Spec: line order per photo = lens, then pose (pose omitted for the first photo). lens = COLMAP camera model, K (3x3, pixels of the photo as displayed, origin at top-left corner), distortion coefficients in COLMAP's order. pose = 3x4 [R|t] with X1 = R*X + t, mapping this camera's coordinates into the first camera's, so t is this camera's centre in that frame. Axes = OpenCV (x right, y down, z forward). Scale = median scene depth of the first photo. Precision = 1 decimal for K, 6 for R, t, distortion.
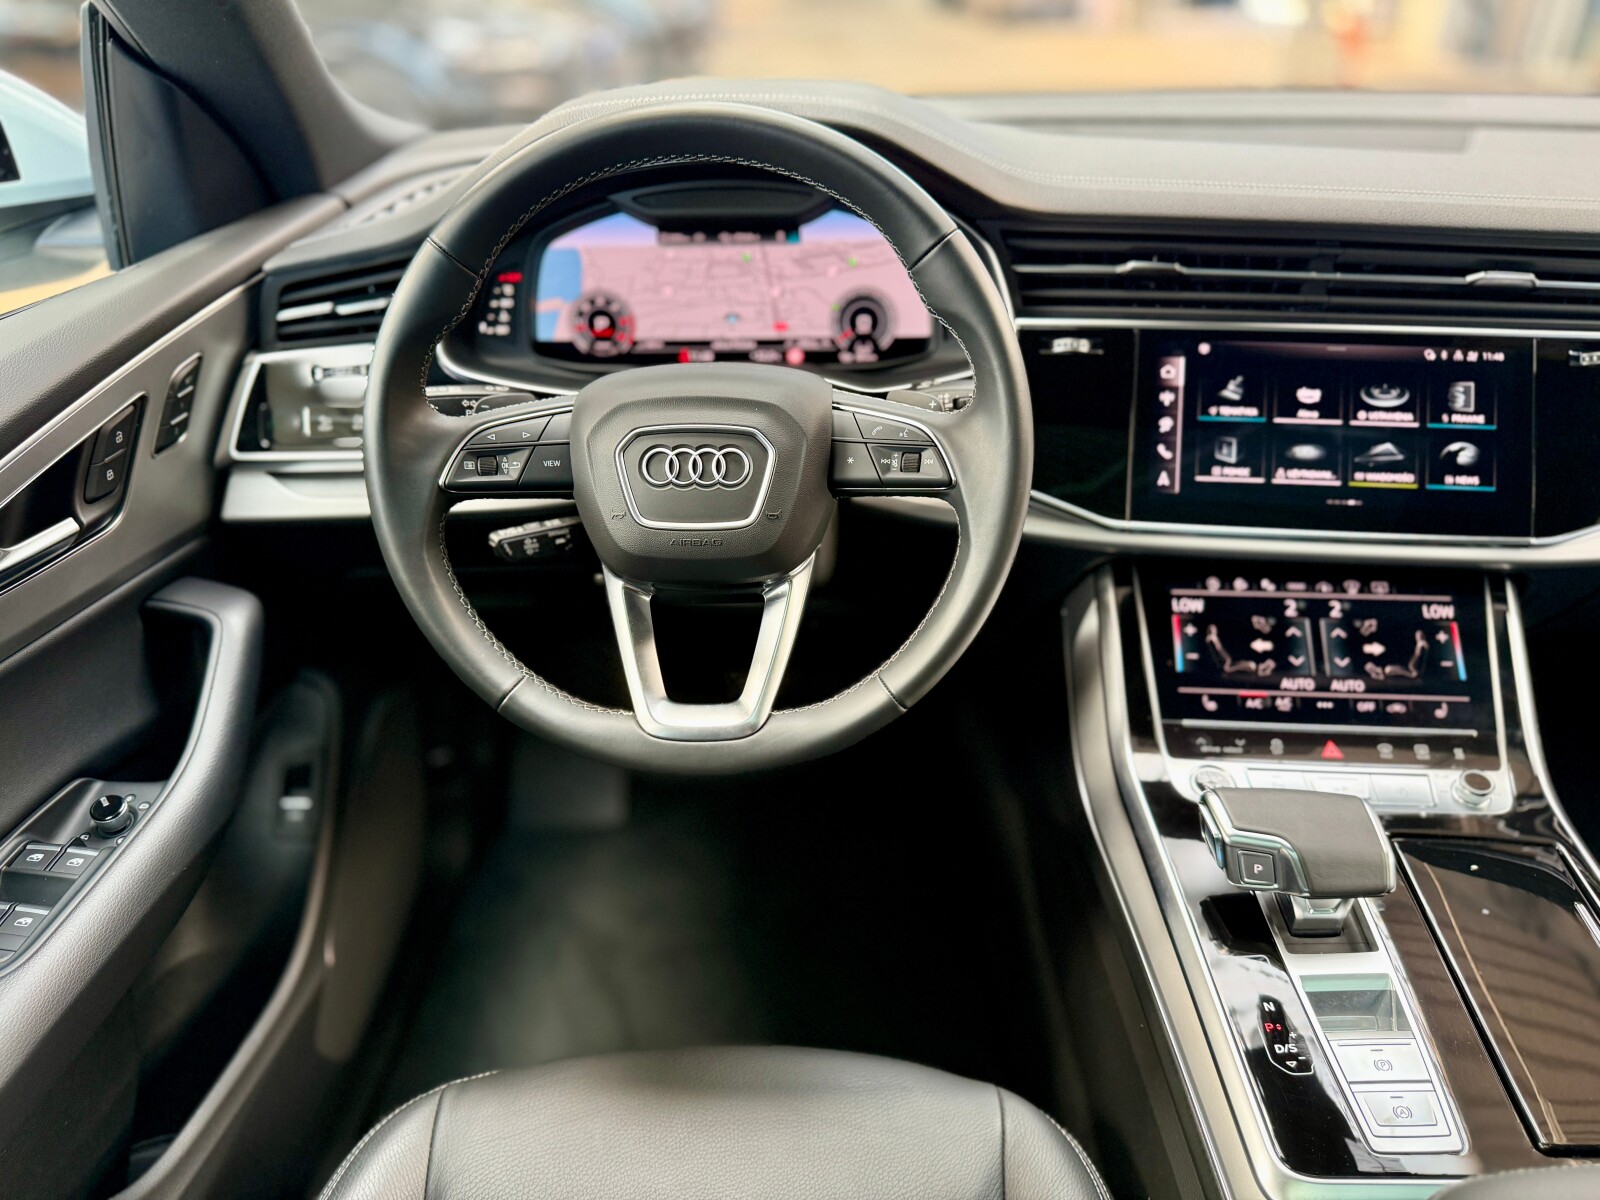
lens RADIAL K [[1133.2, 0, 791.2], [0, 1133.2, 602.6], [0, 0, 1]] dist [0.055071, -0.117225]
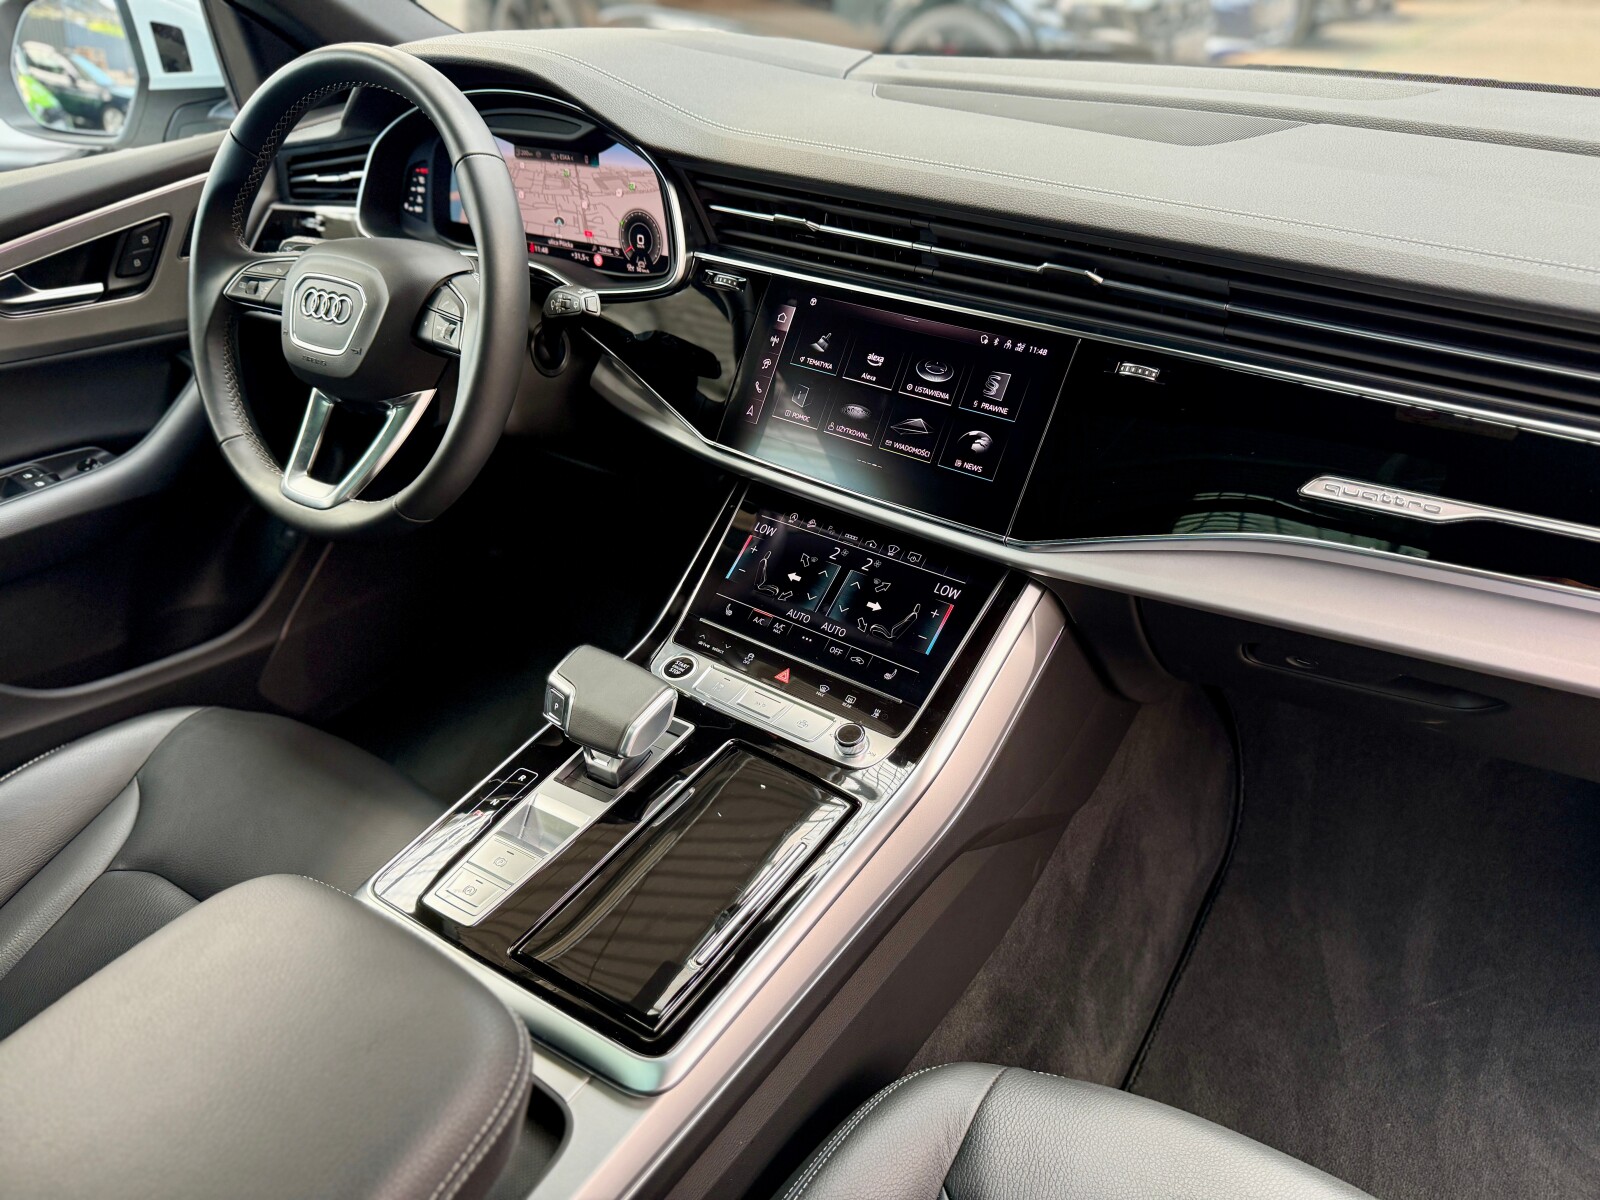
lens RADIAL K [[1133.2, 0, 794.2], [0, 1133.2, 629.0], [0, 0, 1]] dist [0.055071, -0.117225]
pose [[0.846094, 0.287783, -0.448672, 0.939271], [-0.256839, 0.957681, 0.129926, -0.058563], [0.467075, 0.005307, 0.884202, 0.024683]]
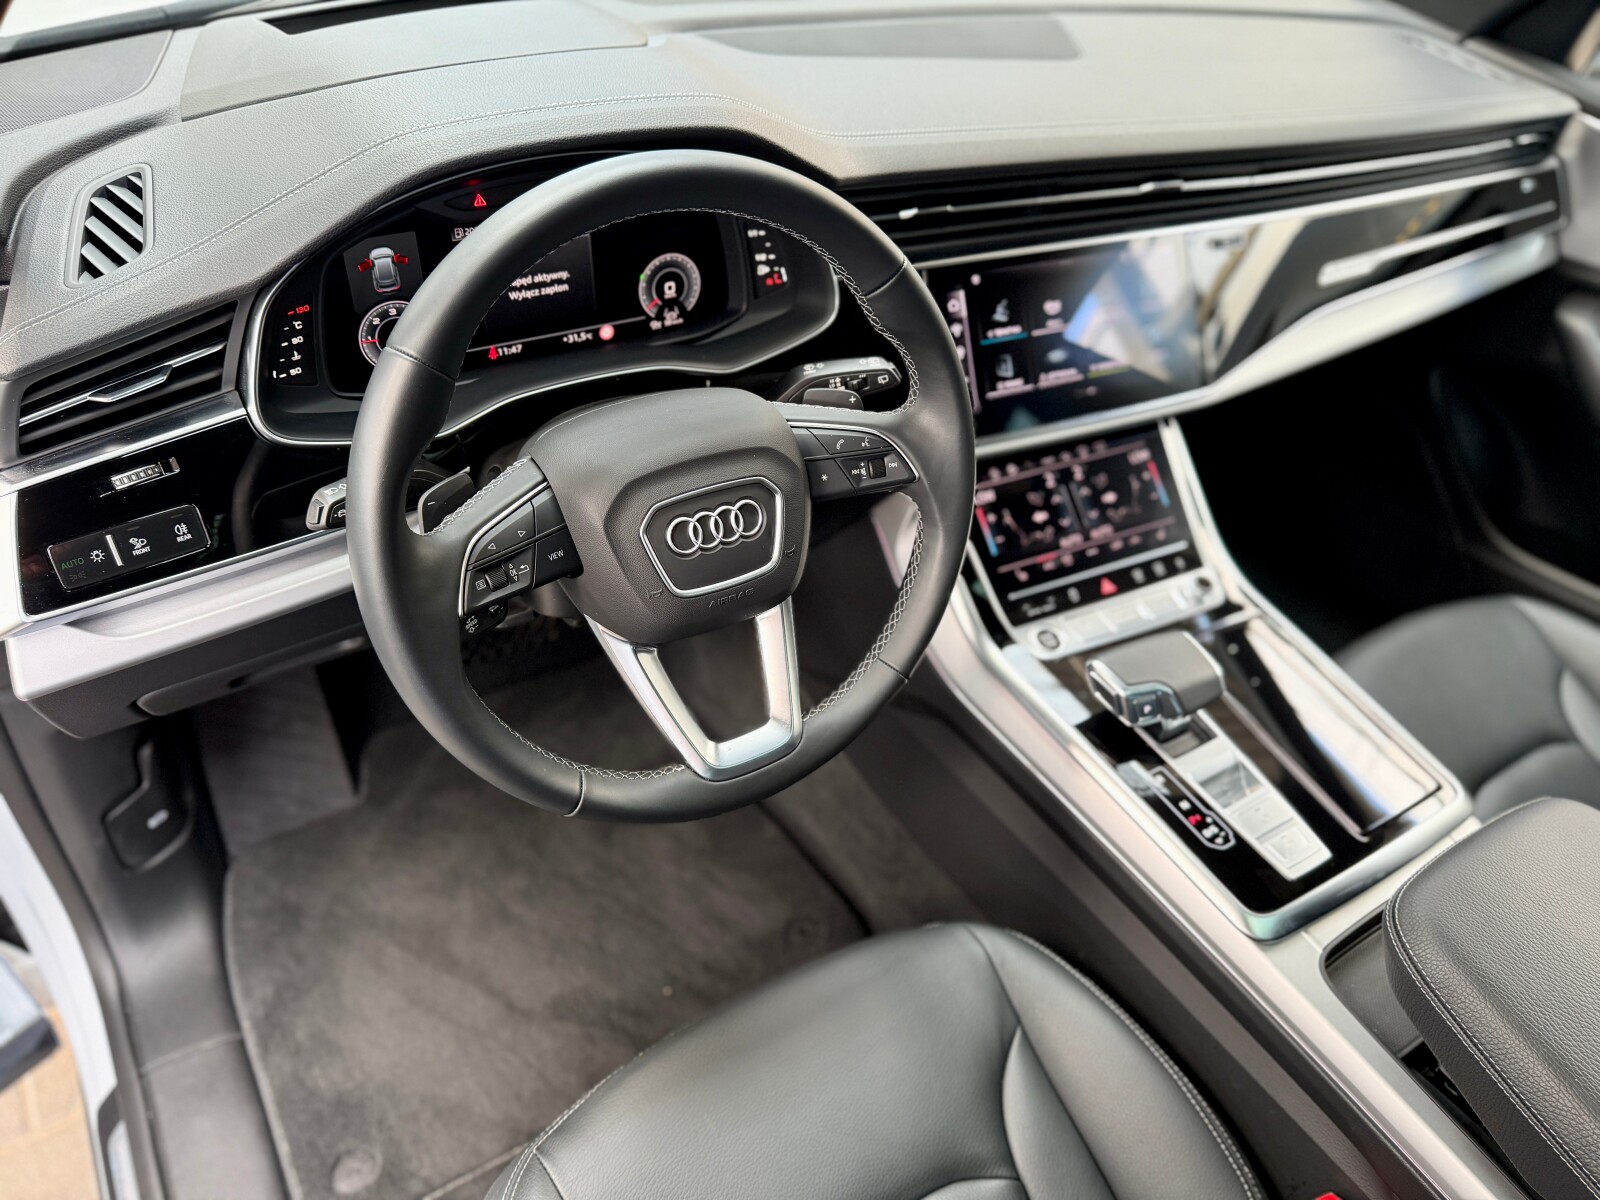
lens RADIAL K [[1133.2, 0, 787.6], [0, 1133.2, 599.6], [0, 0, 1]] dist [0.055071, -0.117225]
pose [[0.836027, -0.289480, 0.466112, -0.424609], [0.181961, 0.947702, 0.262204, -0.254540], [-0.517638, -0.134396, 0.844979, 0.091378]]
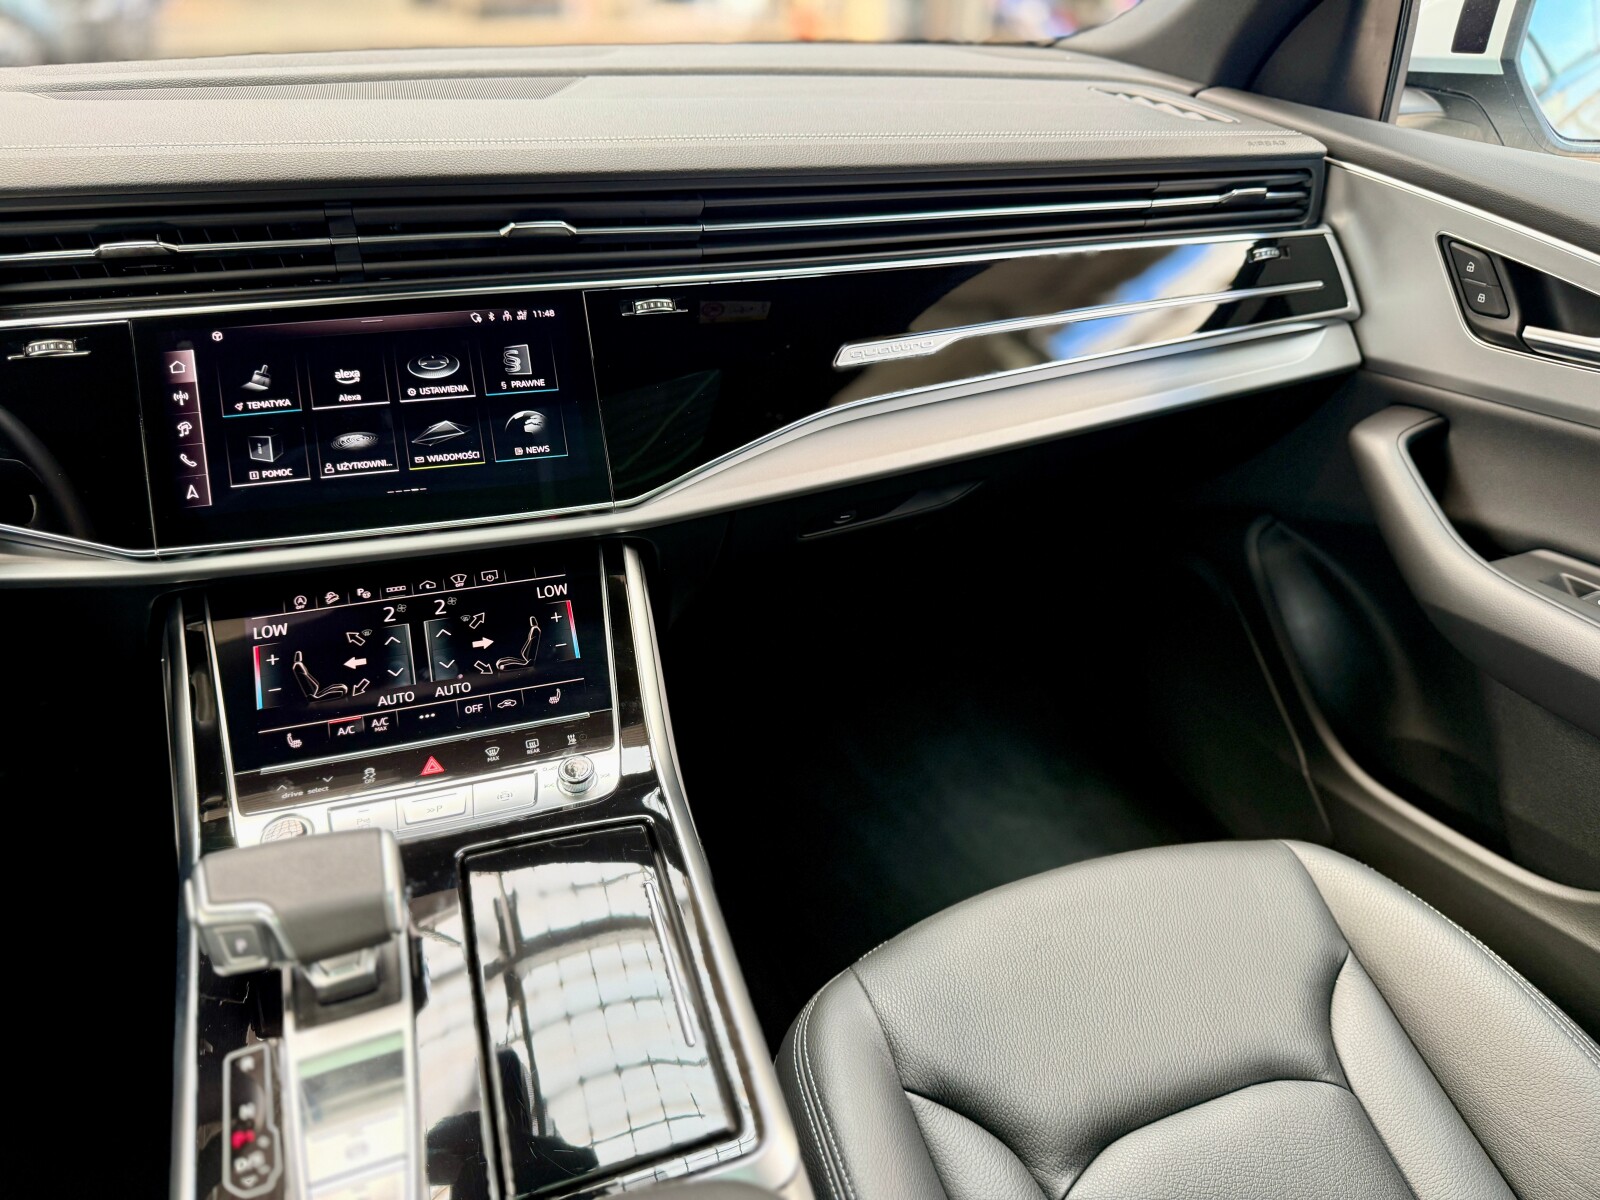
lens RADIAL K [[1133.2, 0, 800.3], [0, 1133.2, 600.3], [0, 0, 1]] dist [0.055071, -0.117225]
pose [[0.922917, -0.173250, 0.343816, 0.442950], [0.174706, 0.984251, 0.026998, 0.026849], [-0.343078, 0.035150, 0.938649, 0.053919]]
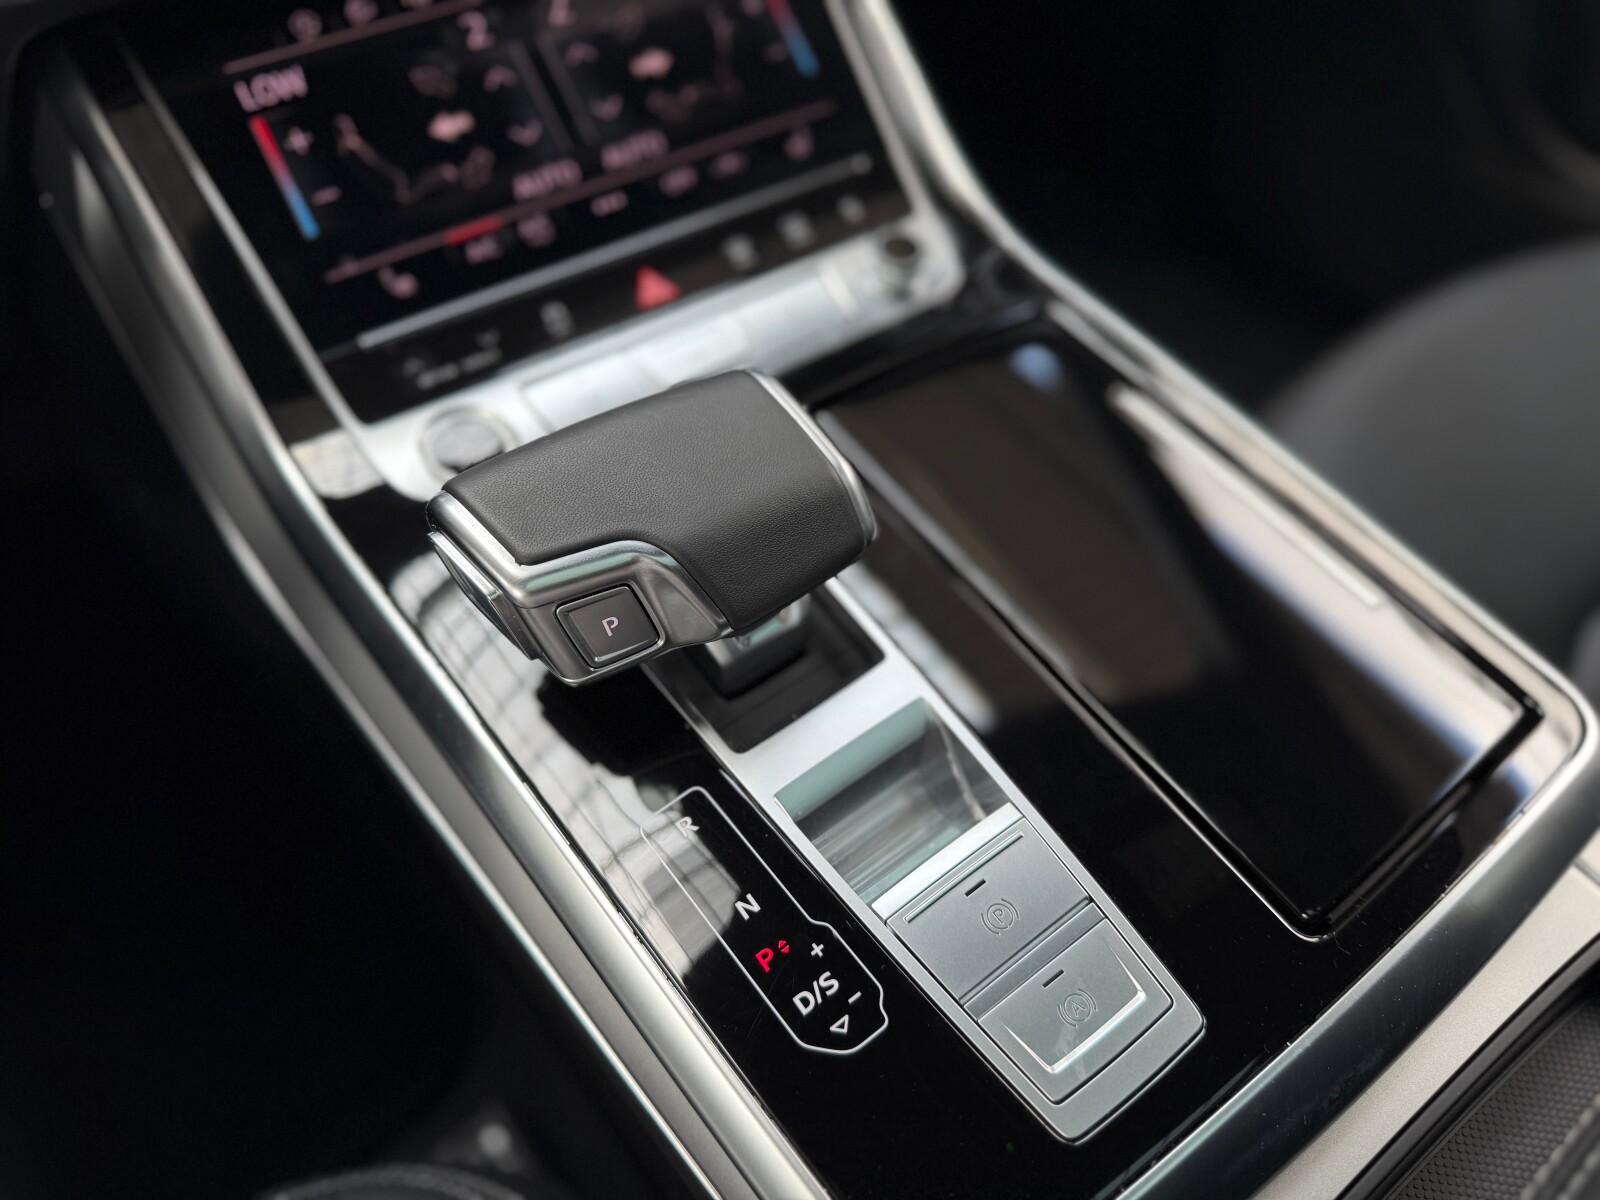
lens RADIAL K [[1210.3, 0, 787.2], [0, 1210.3, 610.7], [0, 0, 1]] dist [-0.048592, 0.007212]
pose [[0.782718, -0.465954, 0.412600, 0.227008], [0.307867, 0.866026, 0.393977, 0.060473], [-0.540897, -0.181347, 0.821306, 0.489181]]
